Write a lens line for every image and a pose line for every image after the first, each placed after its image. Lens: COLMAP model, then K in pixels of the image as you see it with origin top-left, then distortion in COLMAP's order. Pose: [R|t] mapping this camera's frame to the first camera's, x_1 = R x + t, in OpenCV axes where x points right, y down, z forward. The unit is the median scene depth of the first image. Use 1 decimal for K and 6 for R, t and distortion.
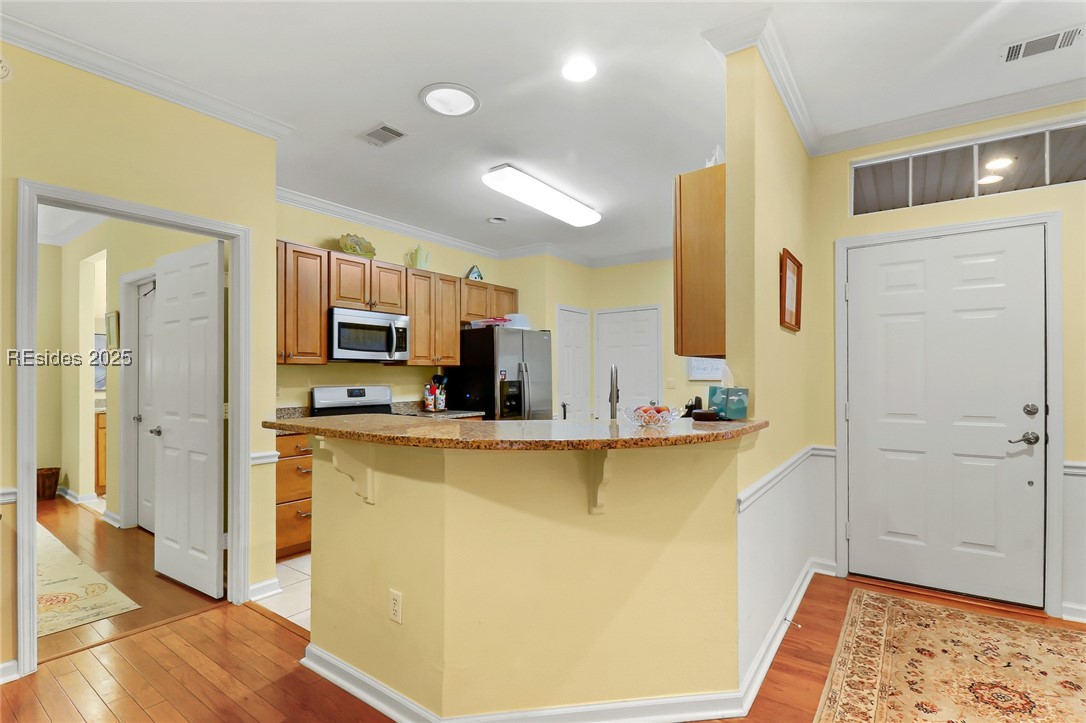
lens RADIAL K [[508.8, 0, 547.2], [0, 508.8, 373.8], [0, 0, 1]] dist [0.001343, -0.011523]
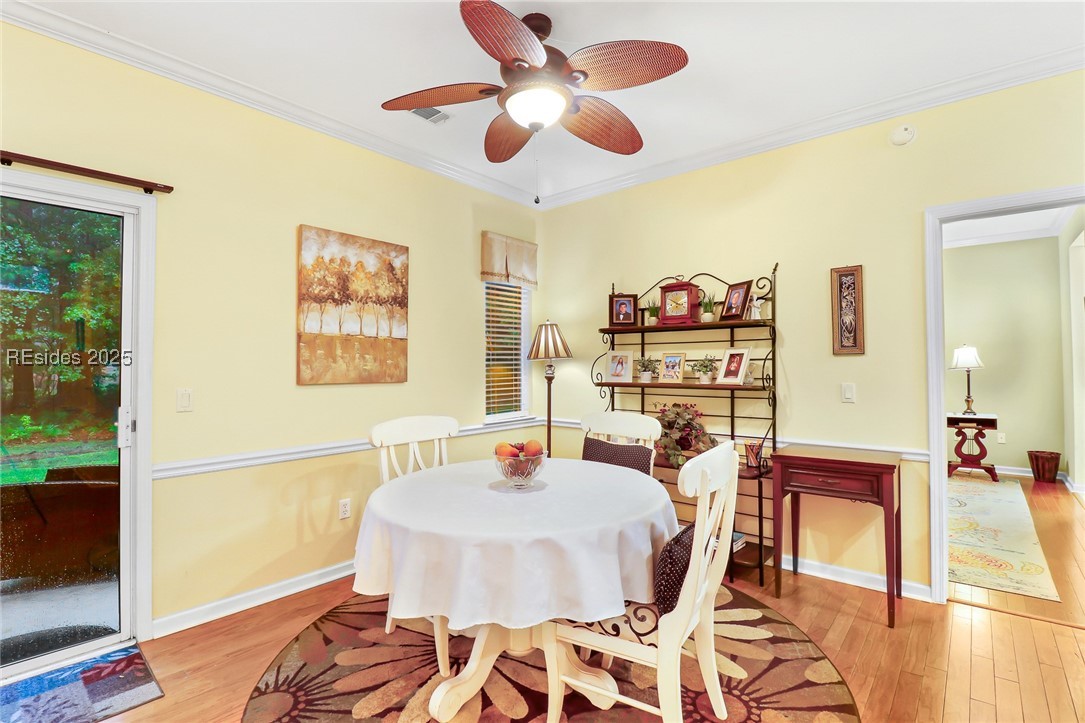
lens RADIAL K [[502.8, 0, 545.8], [0, 502.8, 357.5], [0, 0, 1]] dist [-0.000944, -0.011091]
pose [[-0.084700, -0.017551, -0.996252, 0.146652], [0.009817, 0.999782, -0.018448, 0.000551], [0.996358, -0.011342, -0.084510, 0.062488]]
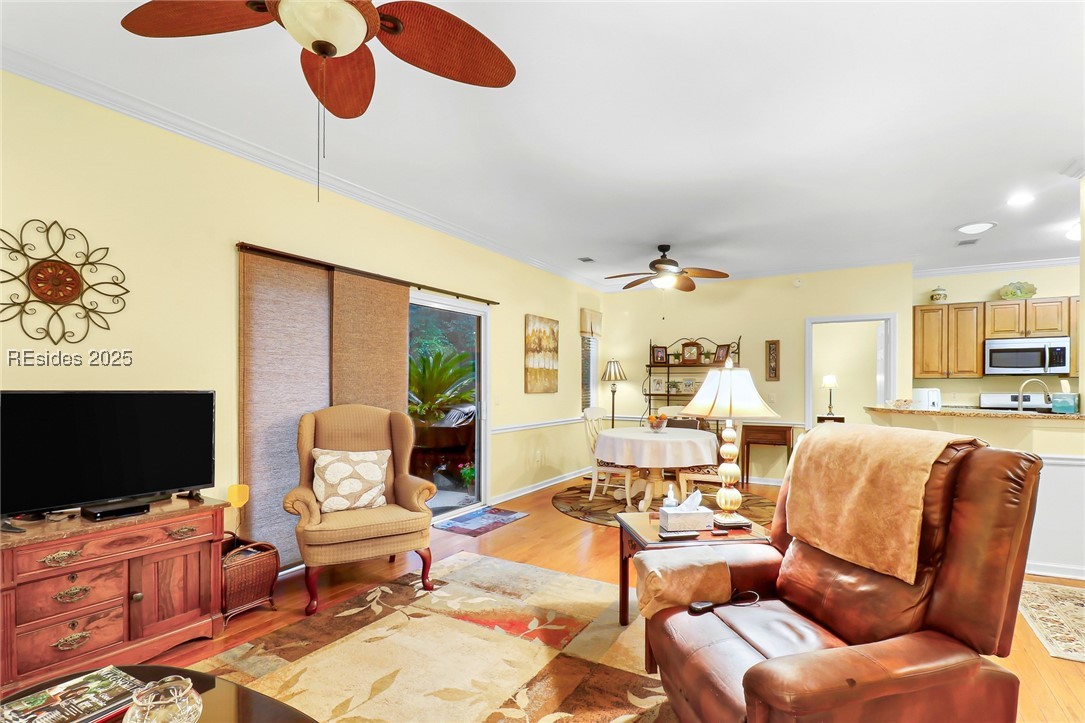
lens RADIAL K [[514.3, 0, 550.2], [0, 514.3, 386.4], [0, 0, 1]] dist [0.000503, -0.013502]
pose [[0.090386, 0.004967, -0.995894, 0.876750], [0.001742, 0.999985, 0.005146, -0.003723], [0.995905, -0.002199, 0.090376, -0.371364]]
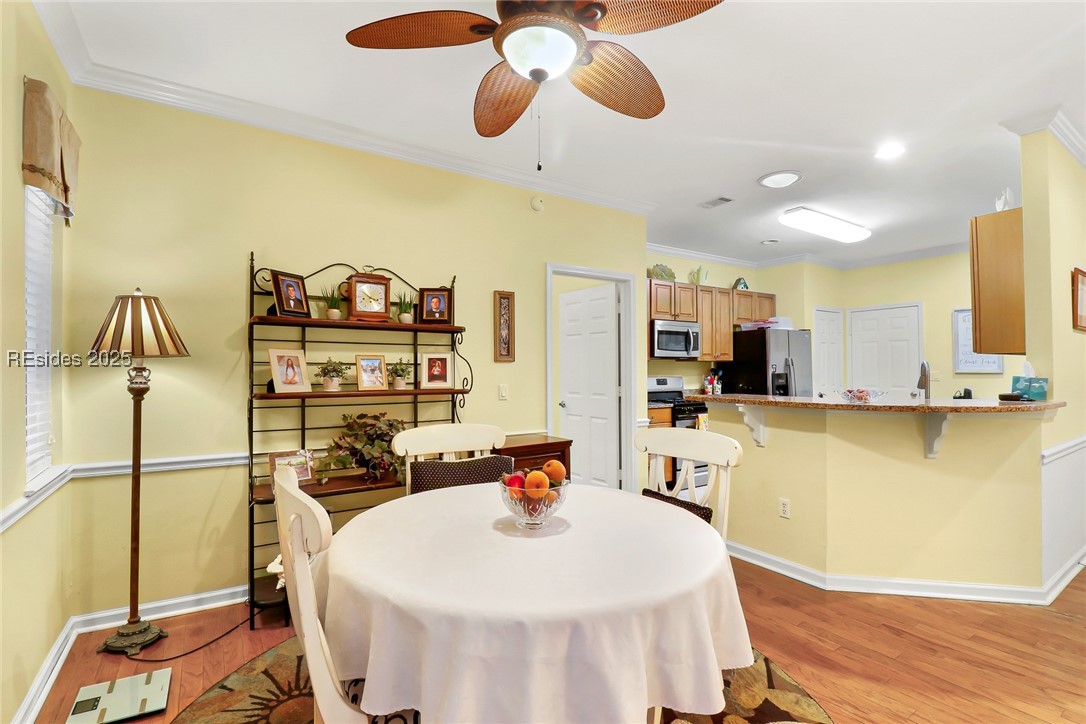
lens RADIAL K [[504.0, 0, 546.8], [0, 504.0, 360.8], [0, 0, 1]] dist [-0.000770, -0.013712]
pose [[0.935057, -0.007086, -0.354426, -0.192031], [0.002782, 0.999916, -0.012651, -0.002029], [0.354486, 0.010843, 0.934999, -0.356896]]
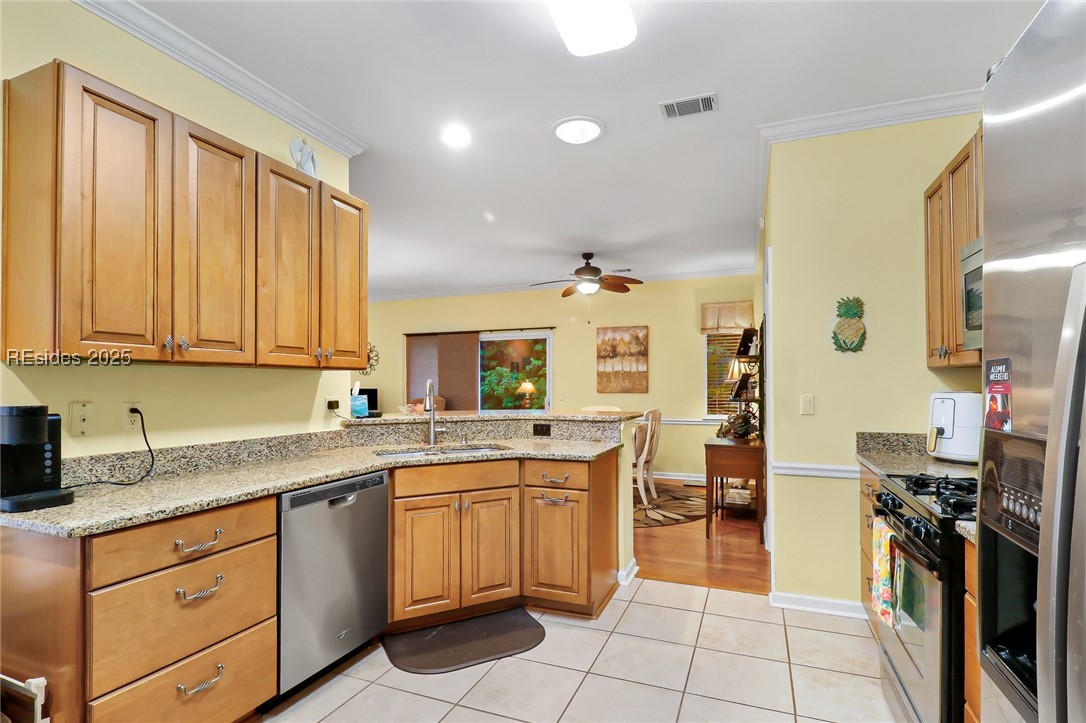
lens RADIAL K [[522.3, 0, 545.8], [0, 522.3, 396.0], [0, 0, 1]] dist [0.000474, -0.000070]
pose [[-0.969627, 0.010859, -0.244349, 0.097174], [0.007016, 0.999838, 0.016593, 0.002696], [0.244489, 0.014374, -0.969545, 1.281190]]
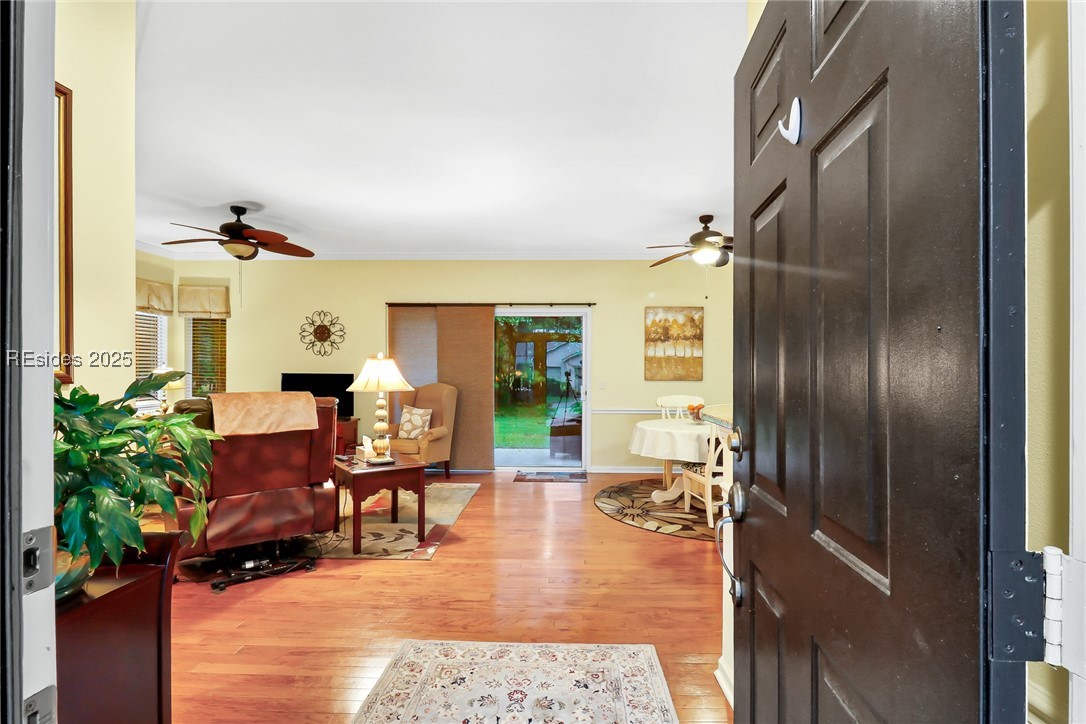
lens RADIAL K [[513.8, 0, 548.0], [0, 513.8, 378.1], [0, 0, 1]] dist [0.001886, -0.012111]
pose [[-0.829894, 0.003302, -0.557911, 0.569120], [-0.000386, 0.999979, 0.006493, 0.005628], [0.557921, 0.005603, -0.829875, 0.747150]]
